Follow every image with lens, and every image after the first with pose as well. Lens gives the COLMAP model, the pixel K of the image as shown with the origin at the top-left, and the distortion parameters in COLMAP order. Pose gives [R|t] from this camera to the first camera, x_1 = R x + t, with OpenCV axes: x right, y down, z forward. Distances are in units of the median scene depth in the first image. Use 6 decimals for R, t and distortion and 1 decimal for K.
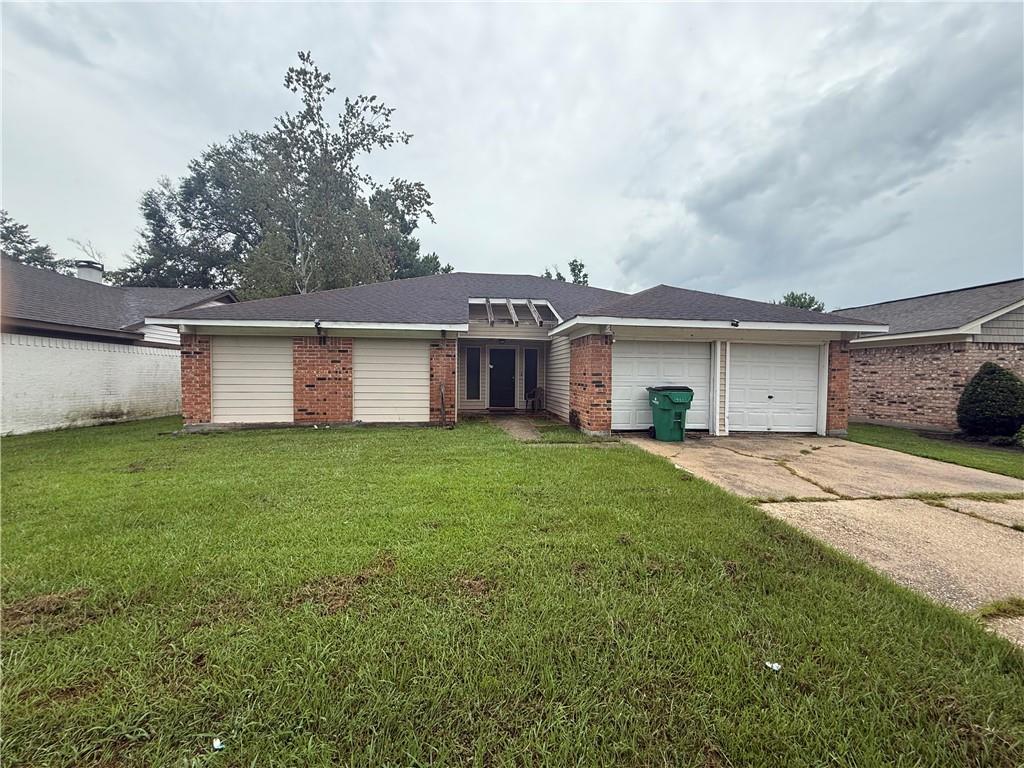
lens RADIAL K [[405.1, 0, 512.0], [0, 405.1, 384.0], [0, 0, 1]] dist [-0.000839, -0.000124]
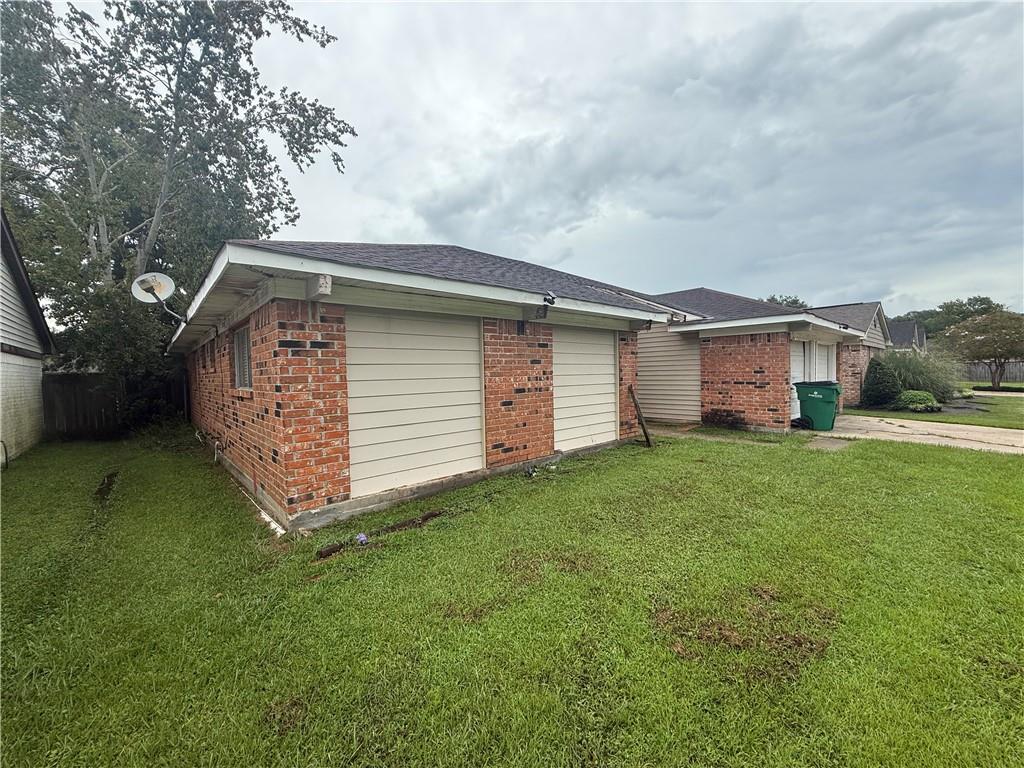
lens RADIAL K [[405.1, 0, 512.0], [0, 405.1, 384.0], [0, 0, 1]] dist [-0.000839, -0.000124]
pose [[0.821424, -0.041279, 0.568822, -0.818006], [0.039573, 0.999099, 0.015358, -0.031924], [-0.568943, 0.009894, 0.822317, 0.504375]]
